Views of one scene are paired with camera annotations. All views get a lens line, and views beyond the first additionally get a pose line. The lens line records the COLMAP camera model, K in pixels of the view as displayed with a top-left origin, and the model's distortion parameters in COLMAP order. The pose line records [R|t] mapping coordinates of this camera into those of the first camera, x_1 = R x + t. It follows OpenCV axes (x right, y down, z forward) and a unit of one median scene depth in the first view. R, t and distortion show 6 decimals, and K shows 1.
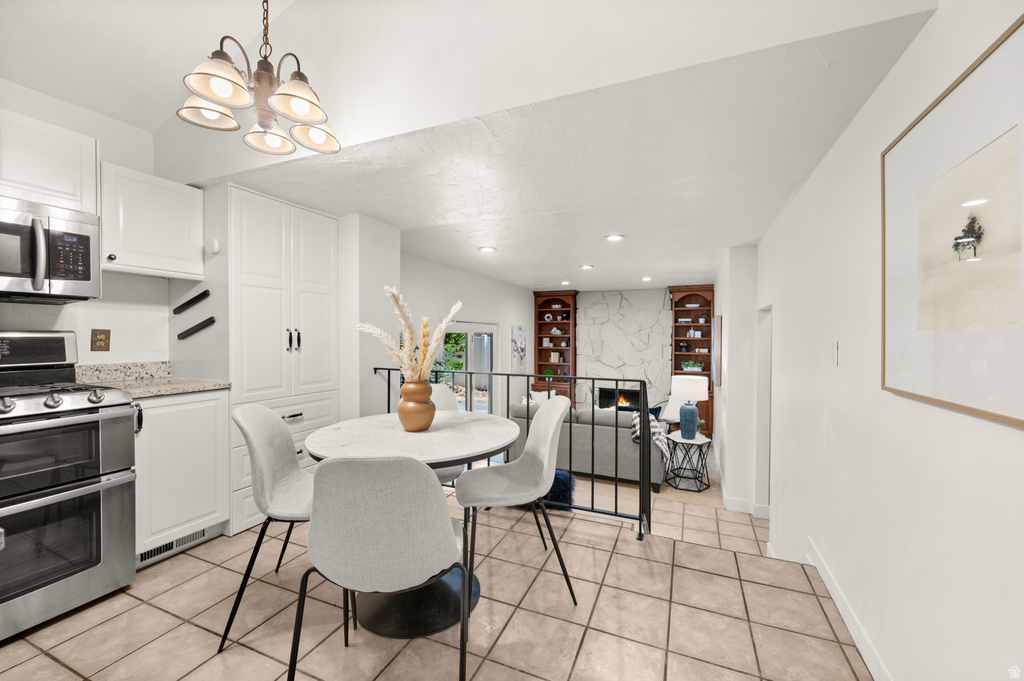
lens RADIAL K [[406.0, 0, 515.7], [0, 406.0, 339.8], [0, 0, 1]] dist [-0.000098, 0.000006]
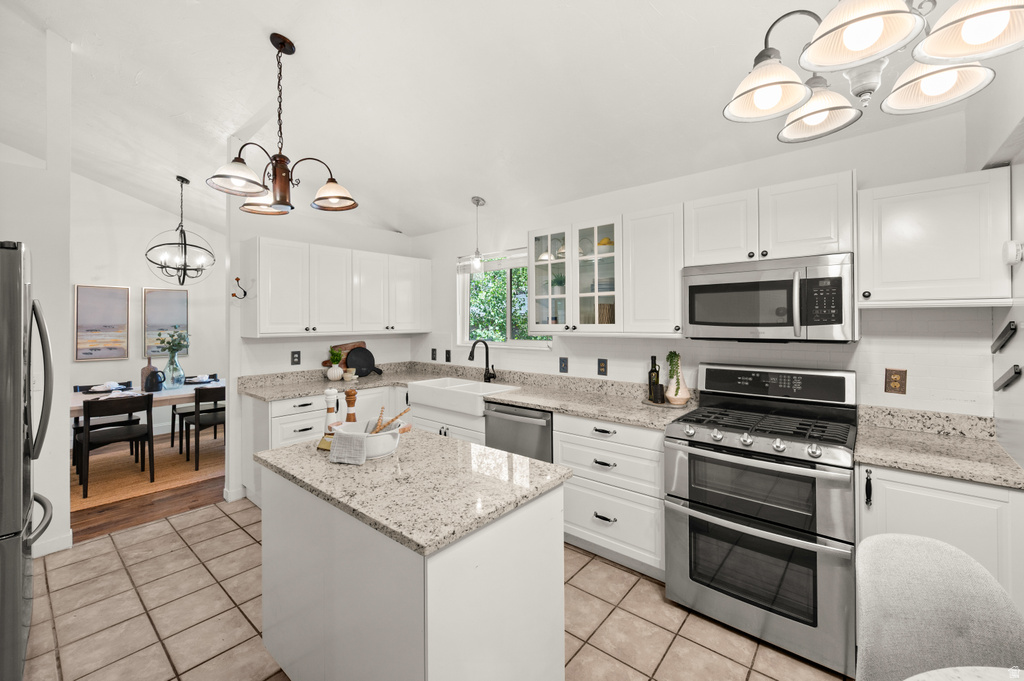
lens RADIAL K [[412.3, 0, 515.9], [0, 412.3, 319.9], [0, 0, 1]] dist [-0.001130, -0.000095]
pose [[-0.288013, -0.008831, -0.957586, 0.025573], [-0.004793, 0.999958, -0.007780, -0.038742], [0.957614, 0.002348, -0.288043, 0.147899]]
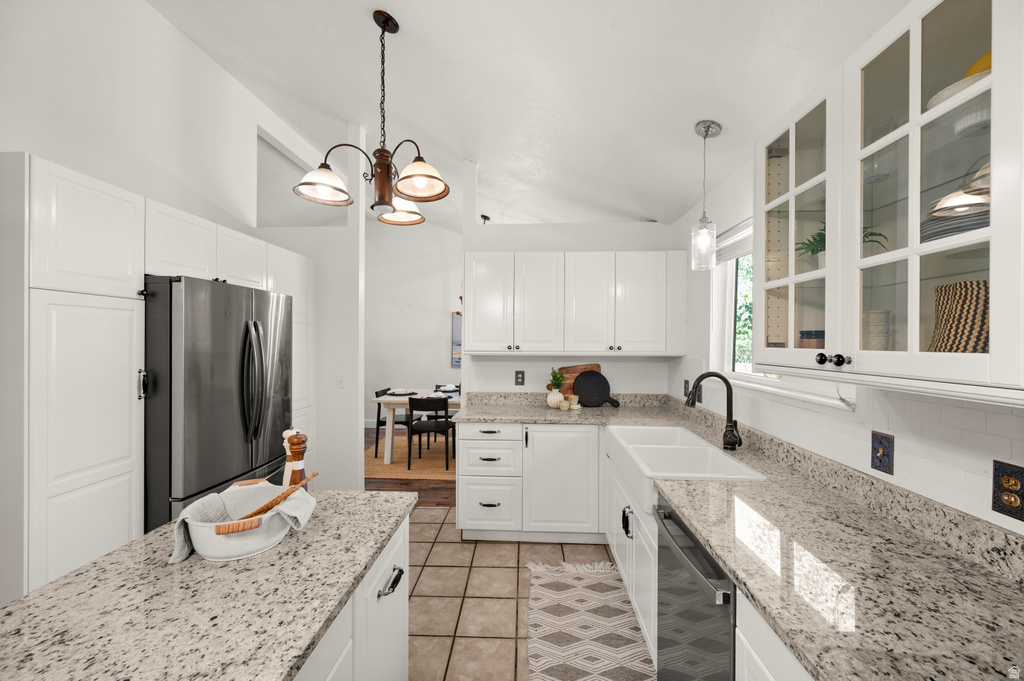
lens RADIAL K [[404.1, 0, 513.8], [0, 404.1, 342.2], [0, 0, 1]] dist [0.000057, 0.000060]
pose [[-0.932787, -0.009260, -0.360310, -0.218161], [-0.013801, 0.999854, 0.010032, -0.040415], [0.360165, 0.014330, -0.932779, 0.174158]]
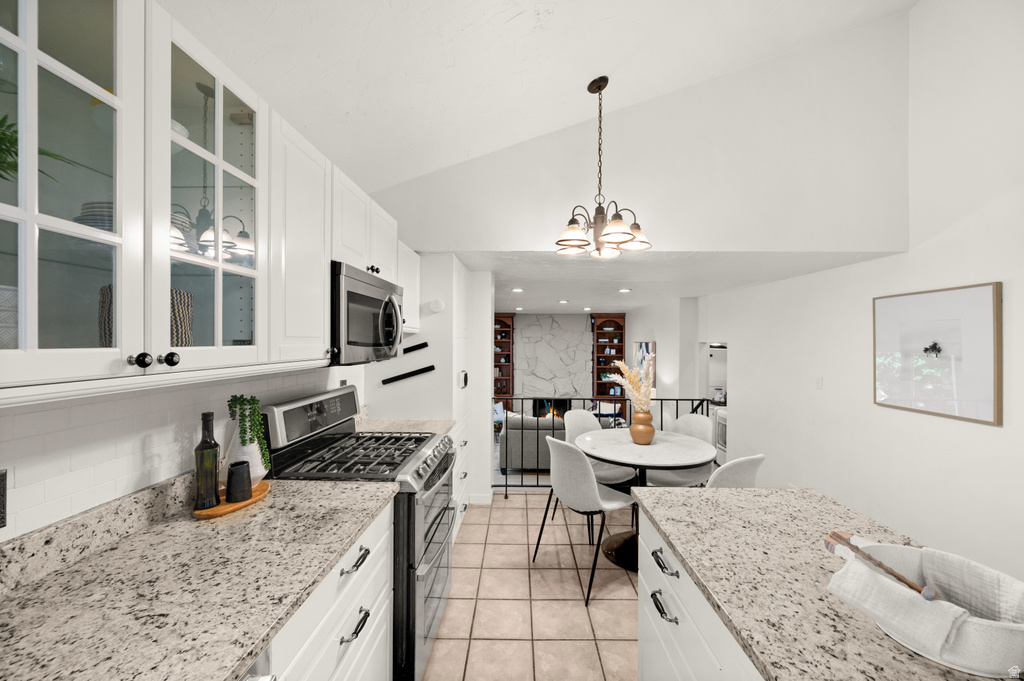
lens RADIAL K [[404.1, 0, 513.8], [0, 404.1, 342.2], [0, 0, 1]] dist [0.000057, 0.000060]
pose [[0.926158, -0.001738, 0.377131, -0.320122], [0.004092, 0.999977, -0.005440, -0.038417], [-0.377113, 0.006582, 0.926144, -0.056659]]
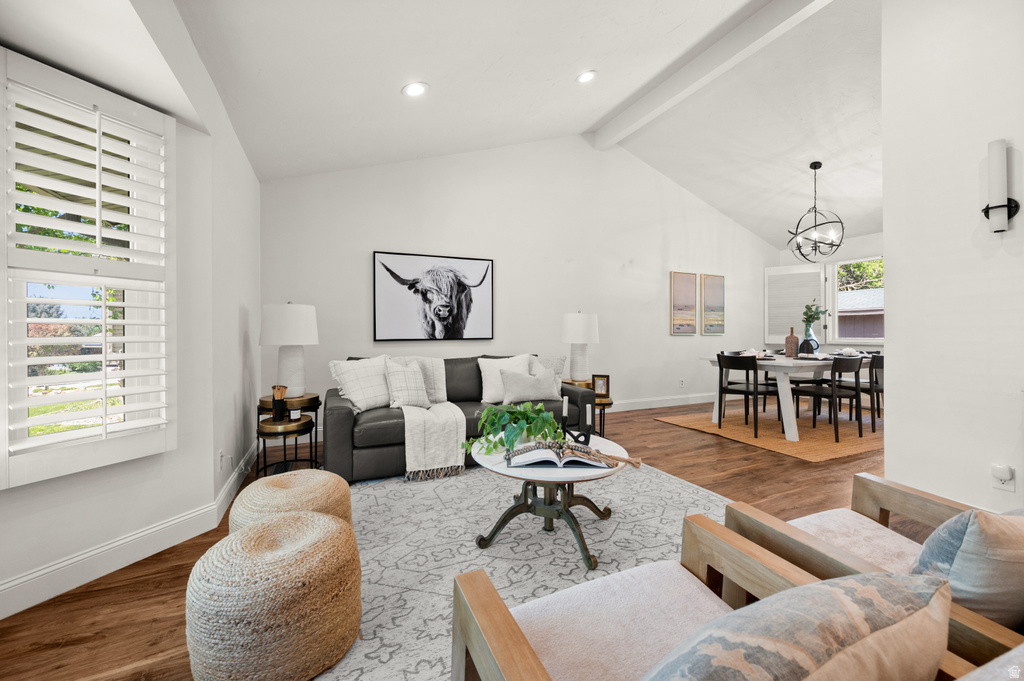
lens RADIAL K [[408.2, 0, 513.2], [0, 408.2, 331.8], [0, 0, 1]] dist [-0.000436, 0.000016]
pose [[-0.677255, -0.005590, -0.735727, 0.407961], [-0.011144, 0.999934, 0.002661, 0.024799], [0.735664, 0.010001, -0.677273, -0.432079]]
